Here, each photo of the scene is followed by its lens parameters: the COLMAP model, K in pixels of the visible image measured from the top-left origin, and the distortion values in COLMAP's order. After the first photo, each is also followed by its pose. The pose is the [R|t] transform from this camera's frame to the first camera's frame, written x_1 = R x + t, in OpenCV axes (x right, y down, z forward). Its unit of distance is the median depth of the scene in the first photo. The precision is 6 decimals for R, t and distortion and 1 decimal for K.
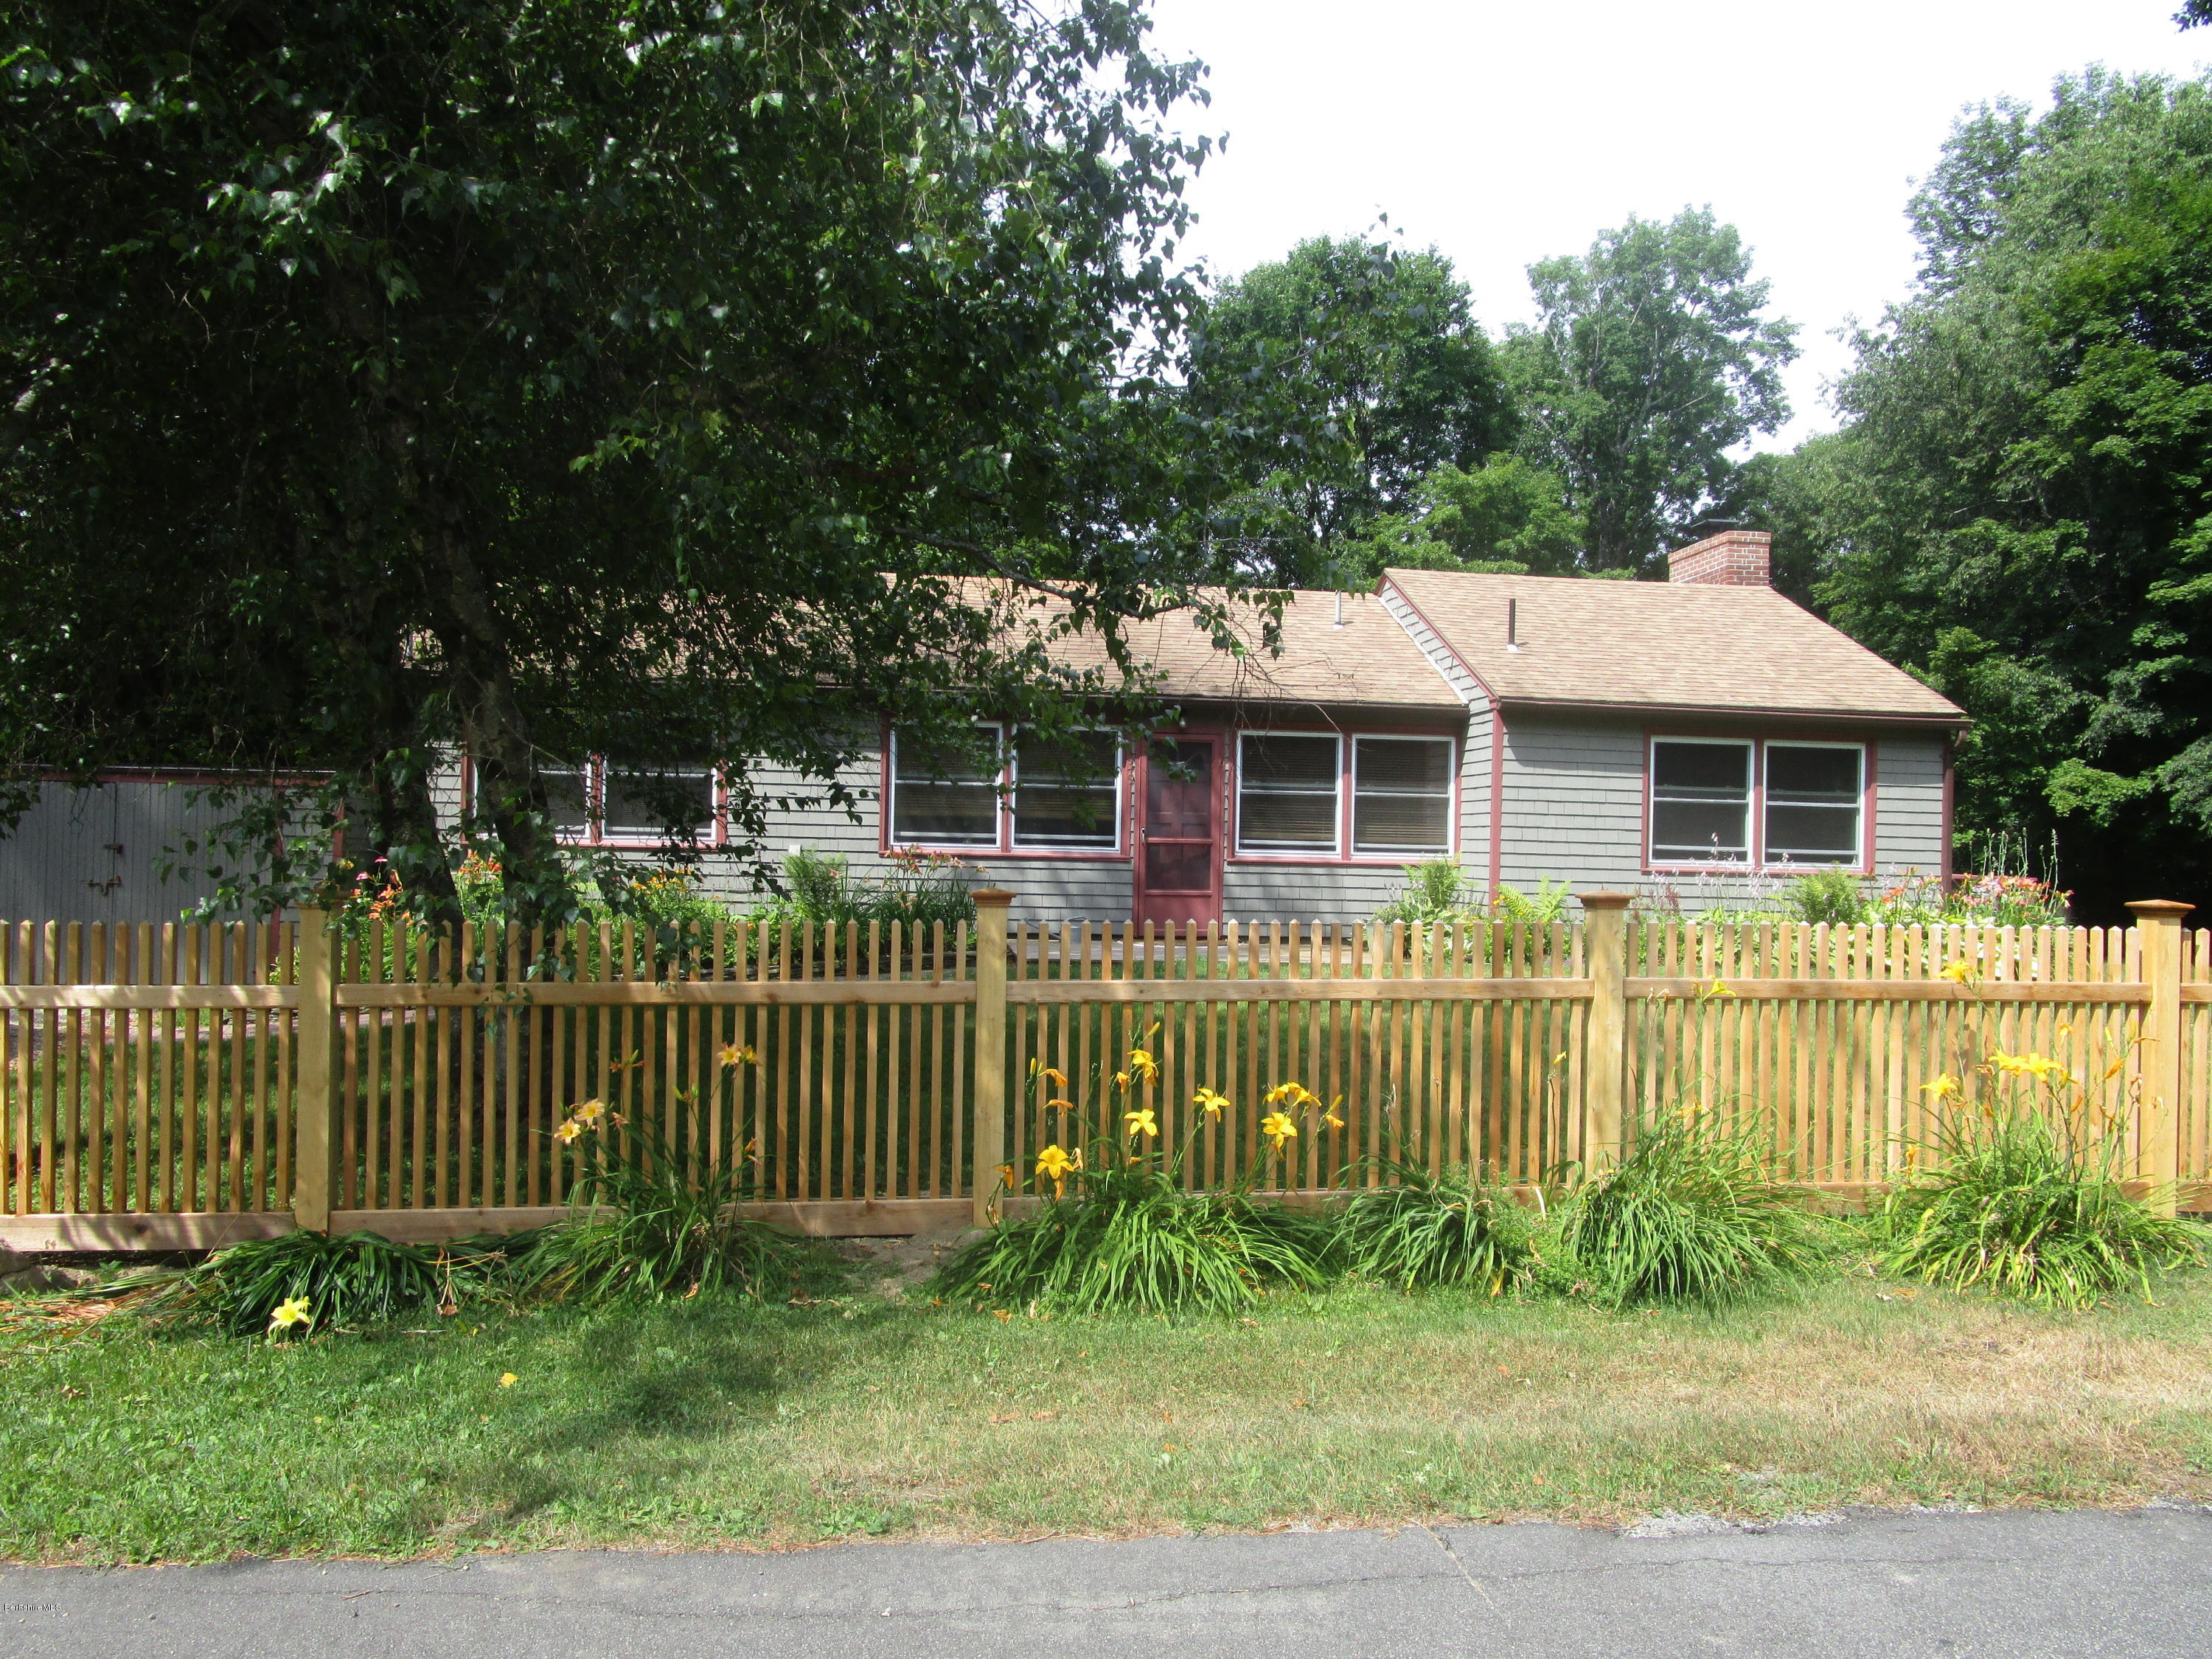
lens RADIAL K [[1620.7, 0, 1096.0], [0, 1620.7, 830.9], [0, 0, 1]] dist [-0.013371, -0.006809]
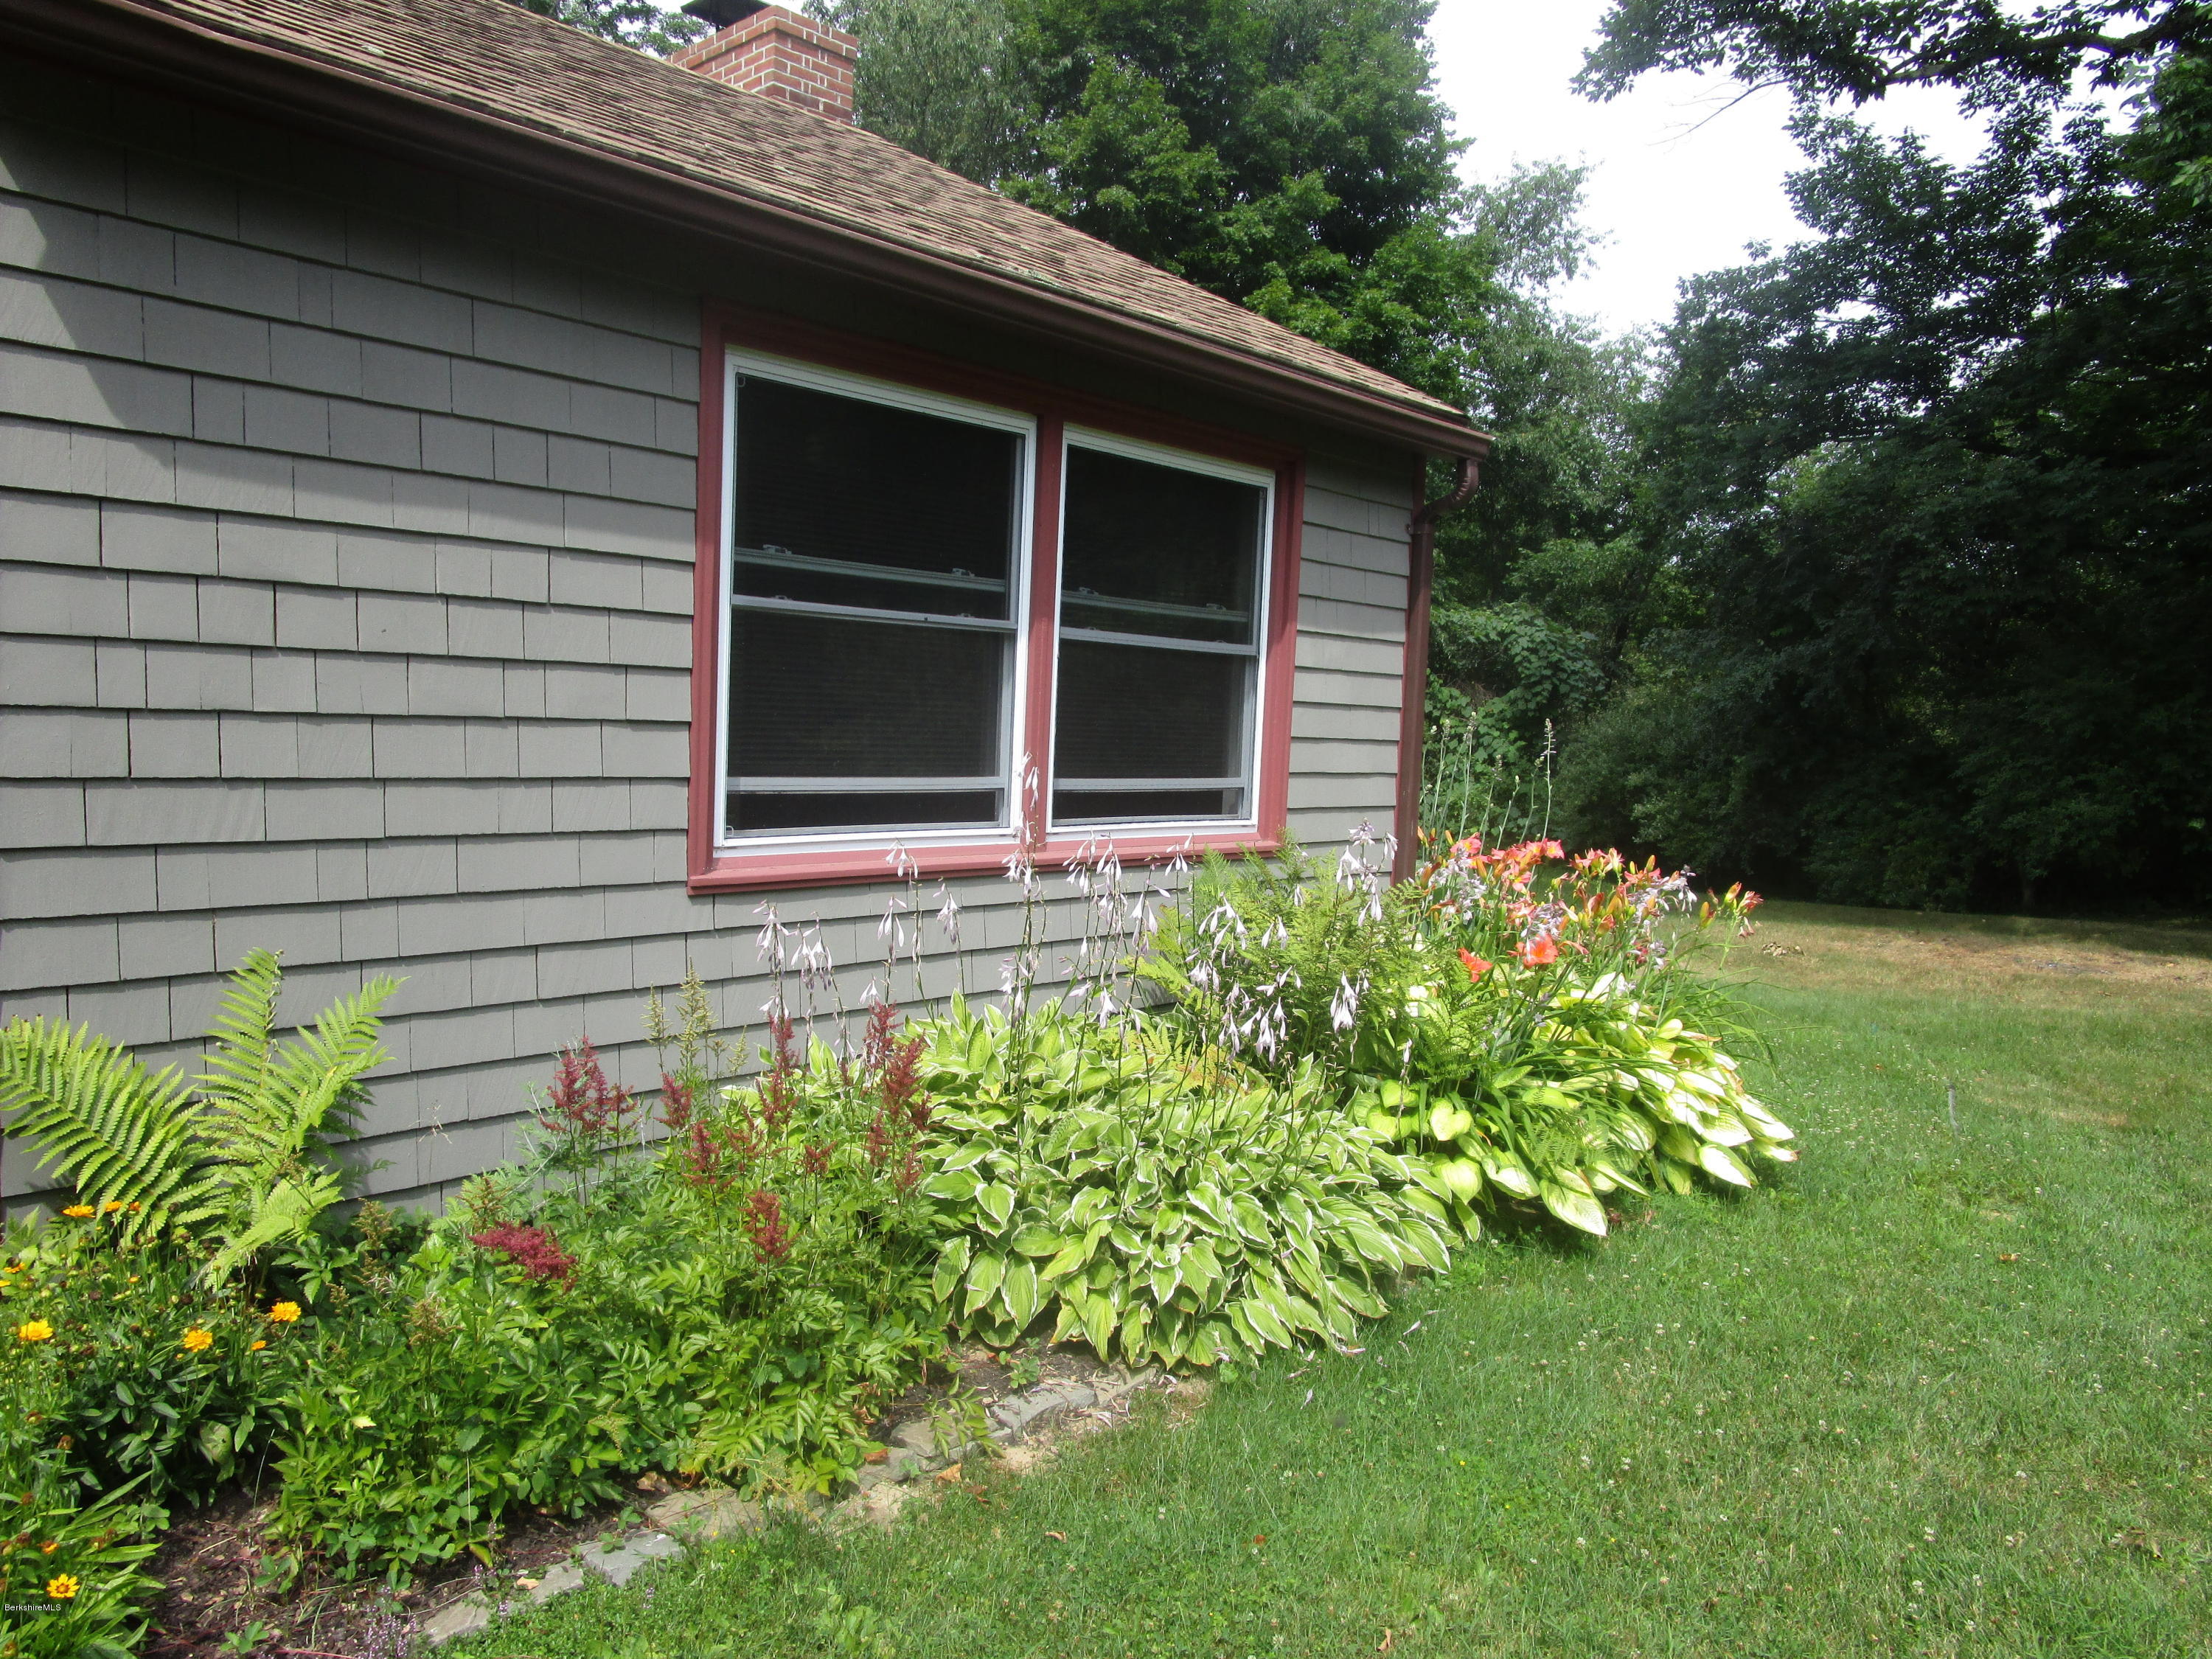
lens RADIAL K [[1620.7, 0, 1099.7], [0, 1620.7, 833.5], [0, 0, 1]] dist [-0.013371, -0.006809]
pose [[0.773092, -0.040012, 0.633031, 0.223142], [-0.027190, 0.995000, 0.096098, -0.009001], [-0.633711, -0.091505, 0.768139, 0.753637]]
